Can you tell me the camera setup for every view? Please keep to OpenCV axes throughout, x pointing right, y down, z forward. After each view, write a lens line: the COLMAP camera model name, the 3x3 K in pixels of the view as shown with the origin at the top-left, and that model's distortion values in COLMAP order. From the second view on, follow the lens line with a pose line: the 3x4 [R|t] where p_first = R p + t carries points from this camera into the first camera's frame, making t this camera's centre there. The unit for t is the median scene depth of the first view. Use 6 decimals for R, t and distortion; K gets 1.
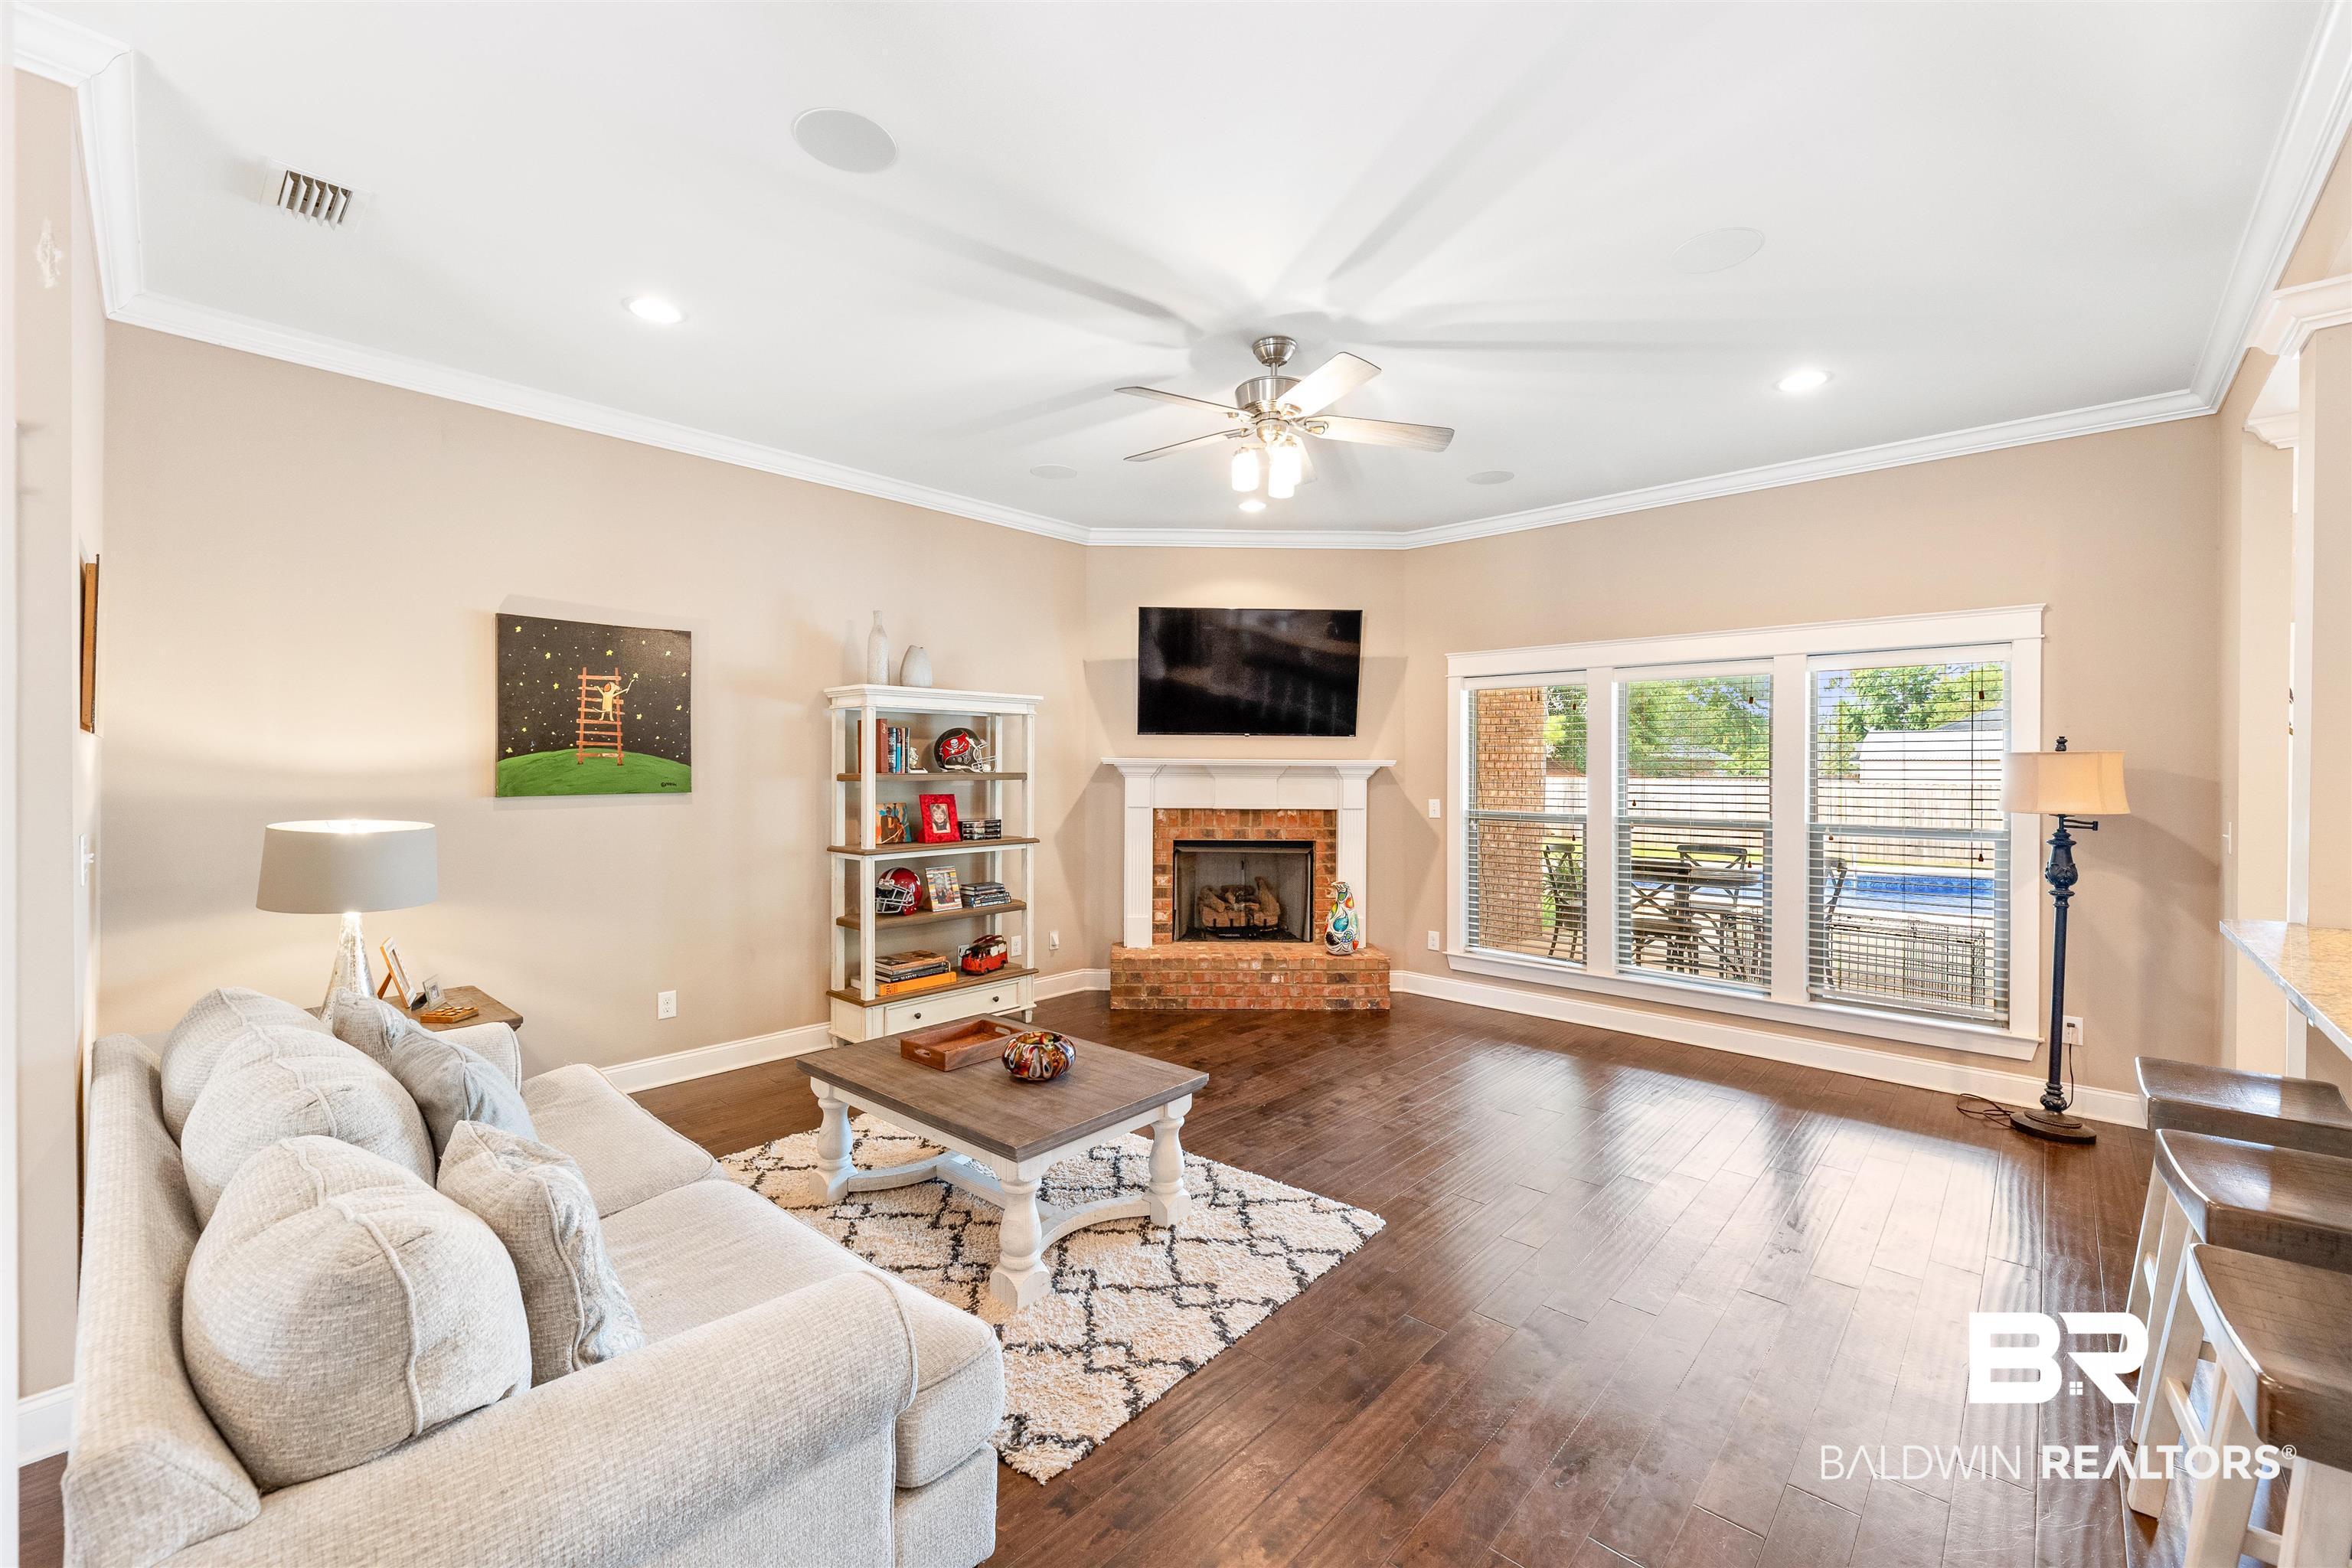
lens RADIAL K [[949.8, 0, 1176.0], [0, 949.8, 784.0], [0, 0, 1]] dist [-0.001600, -0.000240]
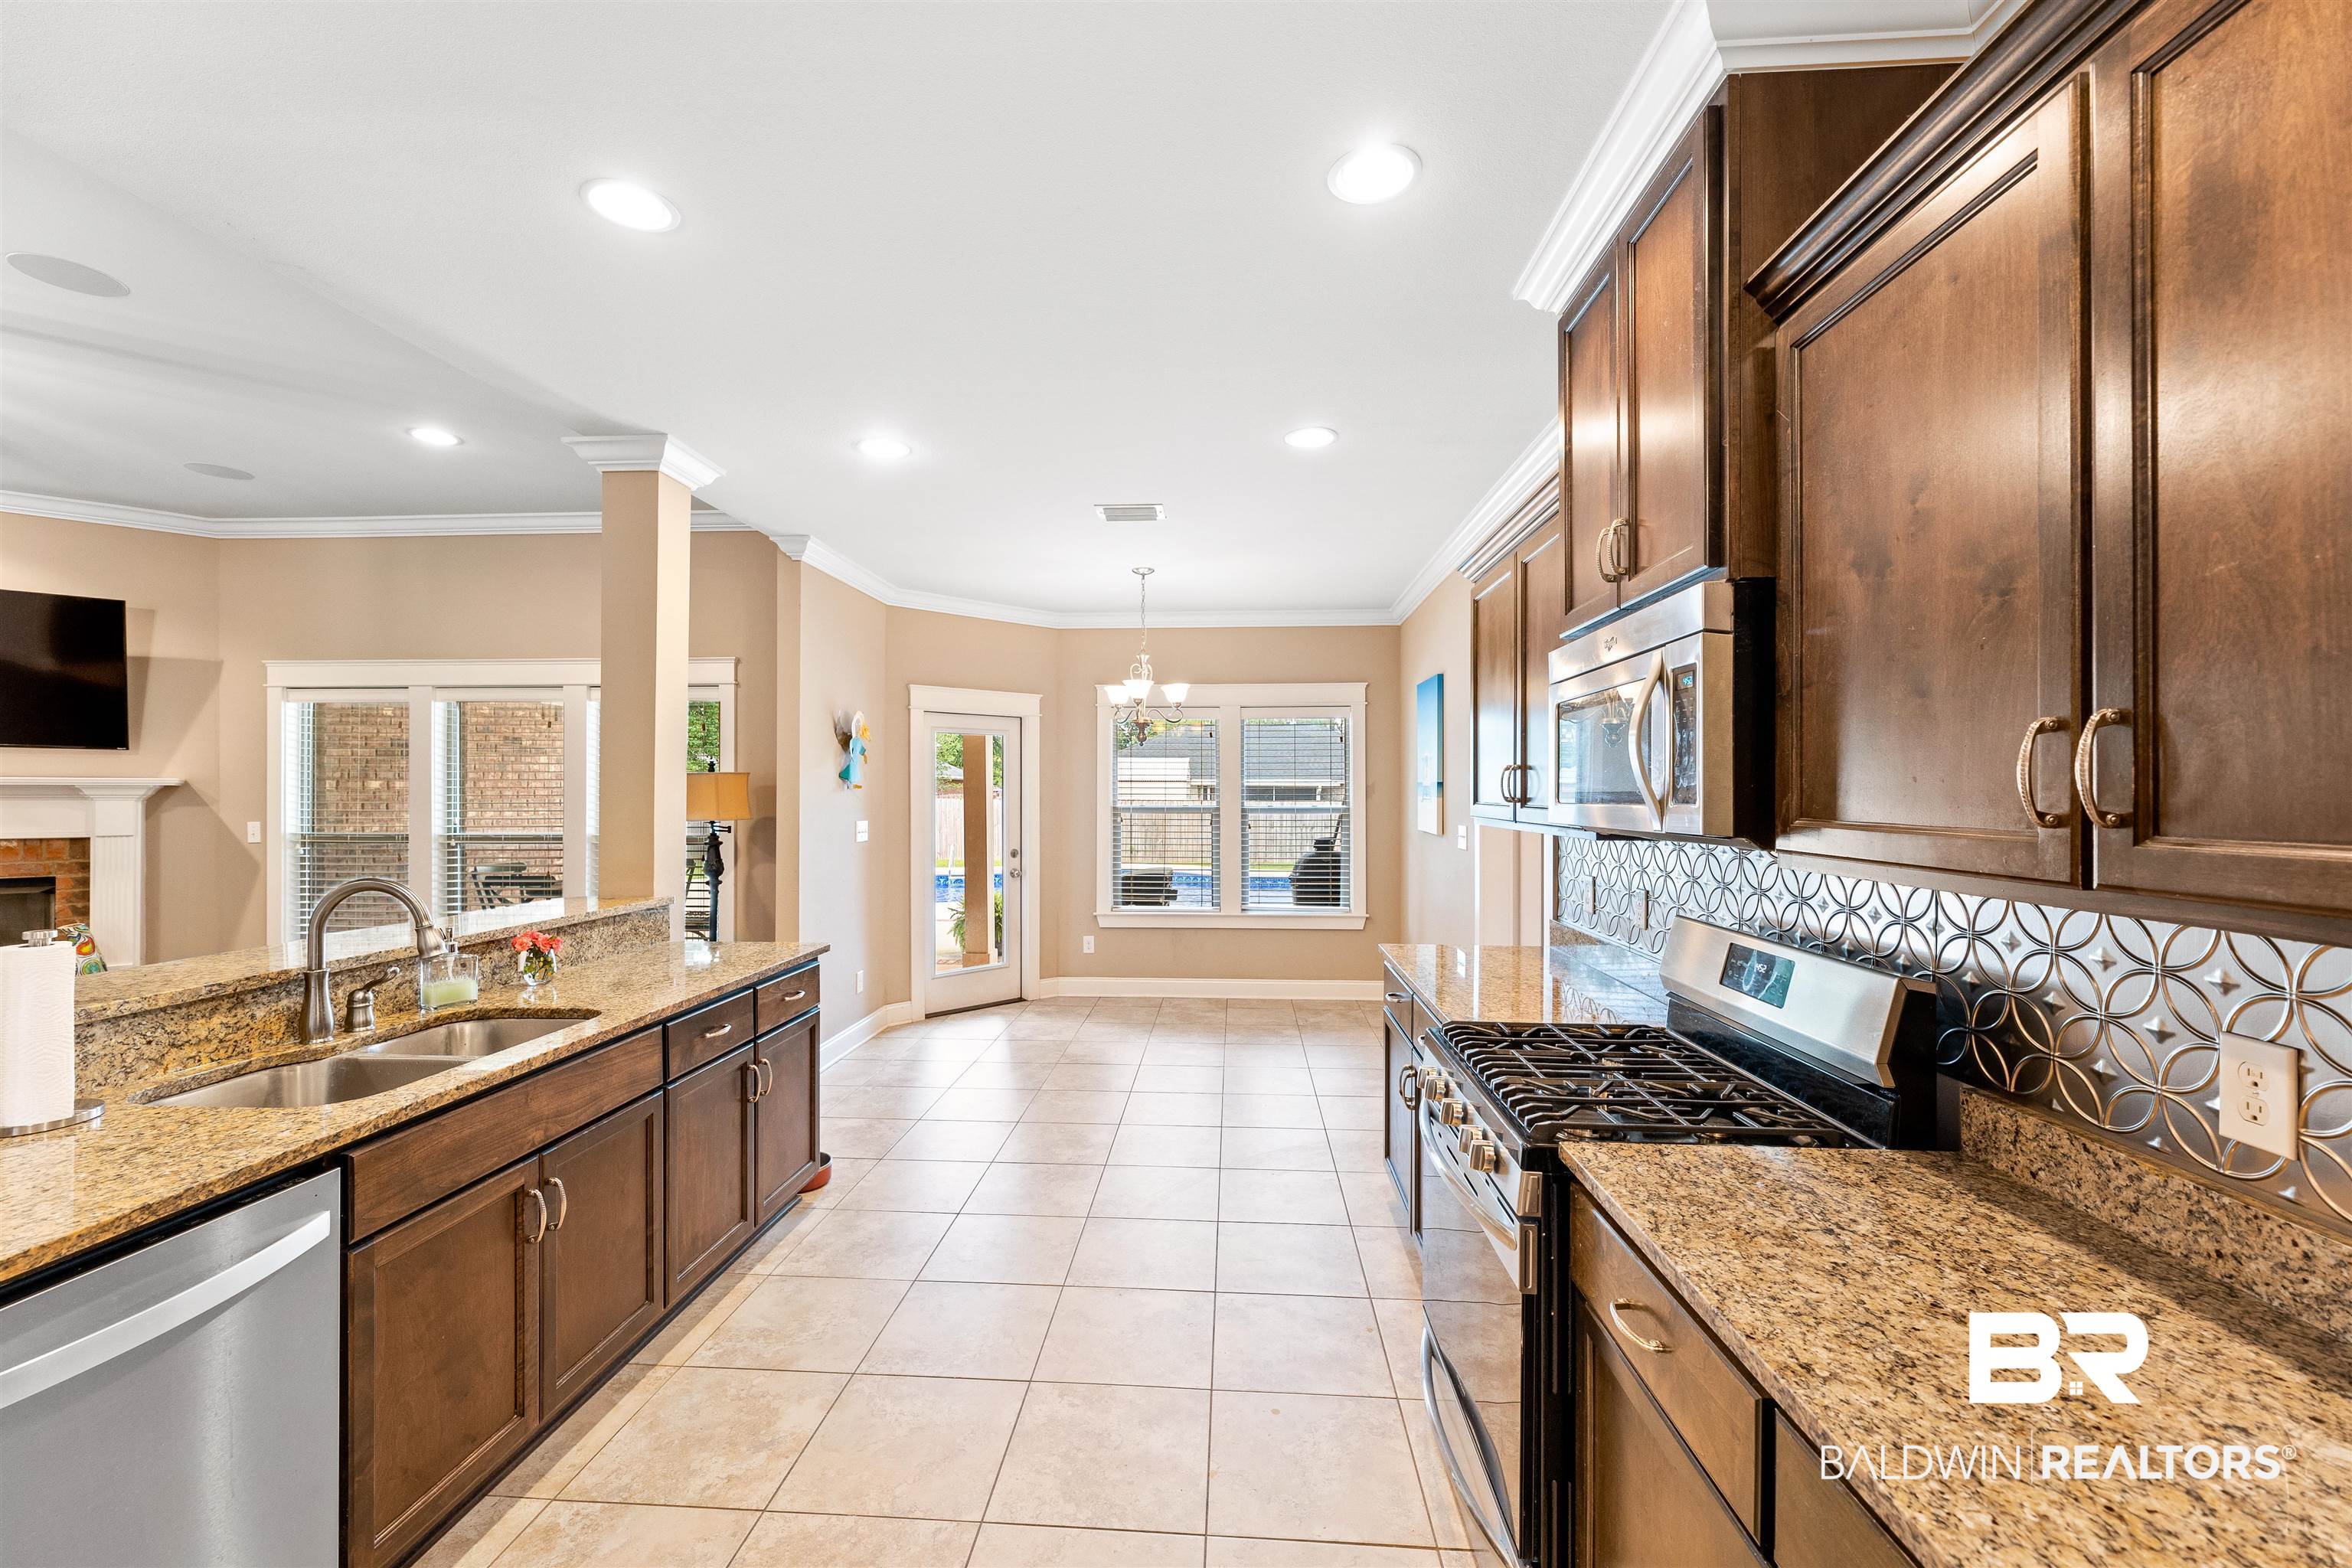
lens RADIAL K [[949.8, 0, 1176.0], [0, 949.8, 784.0], [0, 0, 1]] dist [-0.001600, -0.000240]
pose [[0.773130, -0.002829, 0.634241, 0.427146], [0.016328, 0.999747, -0.015445, 0.009516], [-0.634037, 0.022297, 0.772981, -0.277176]]
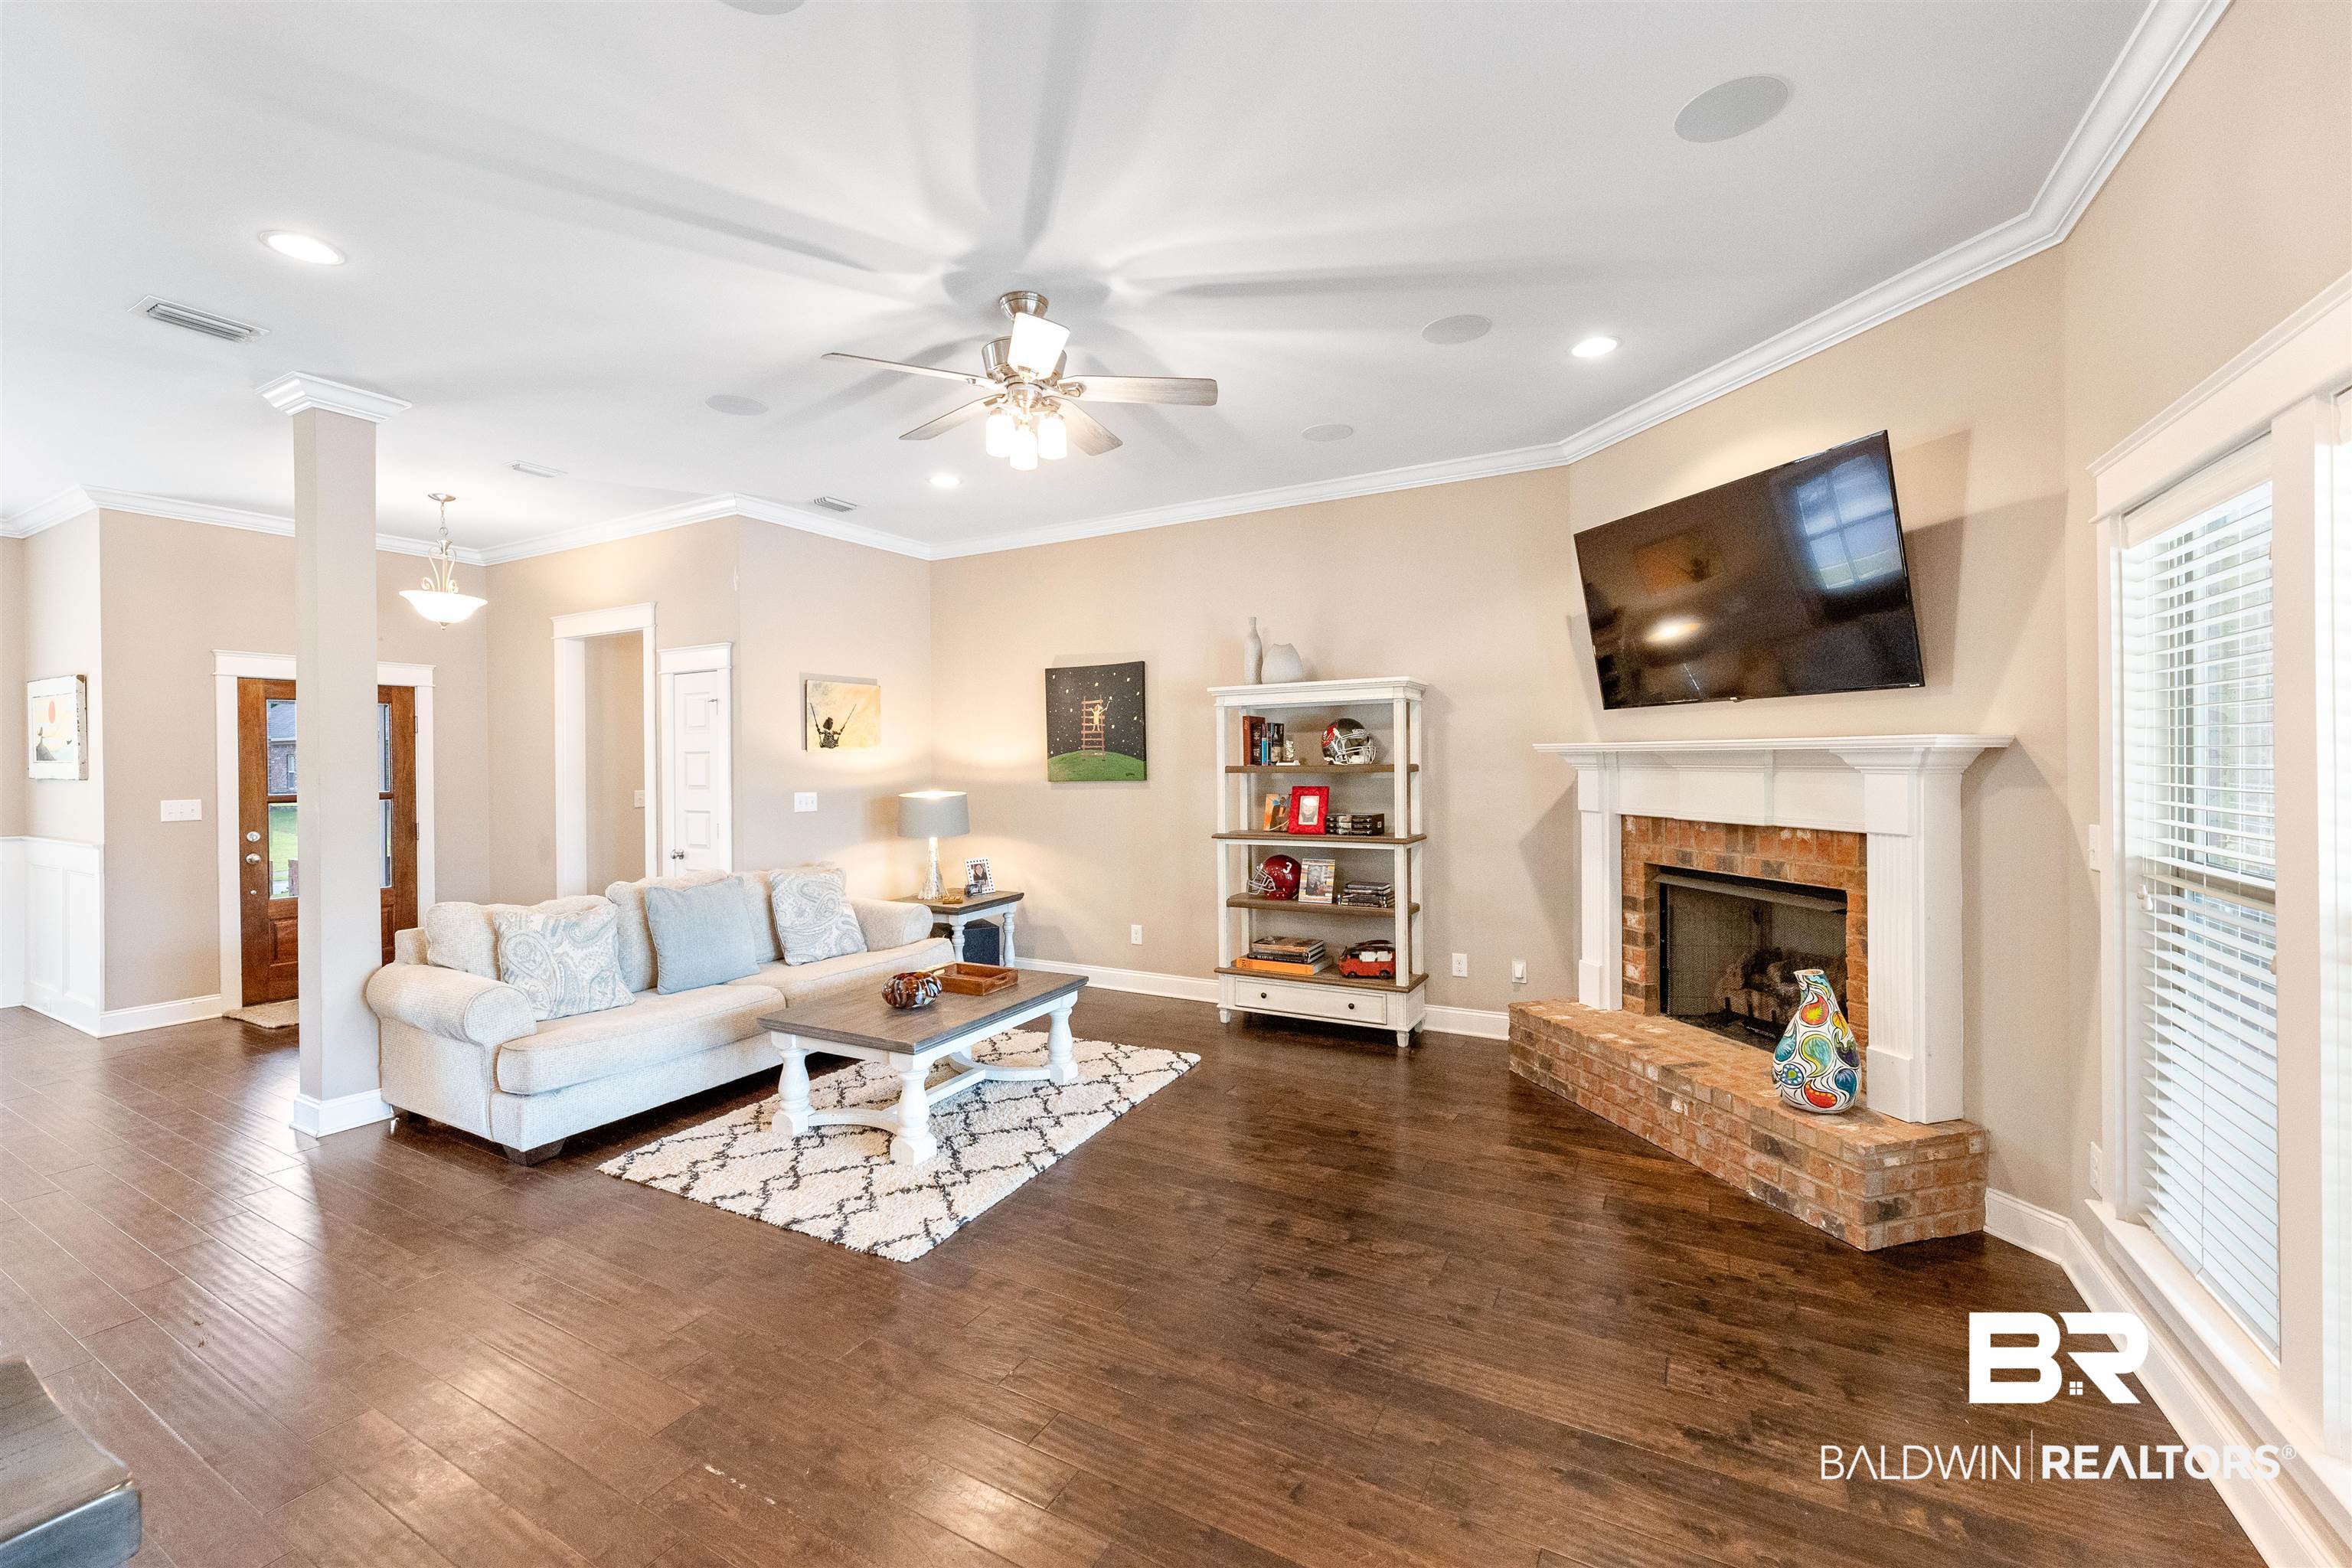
lens RADIAL K [[964.9, 0, 1176.0], [0, 964.9, 784.0], [0, 0, 1]] dist [-0.001068, -0.000100]
pose [[0.227739, 0.018588, -0.973545, 0.664412], [-0.003648, 0.999827, 0.018237, -0.009134], [0.973715, -0.000602, 0.227767, 0.587522]]
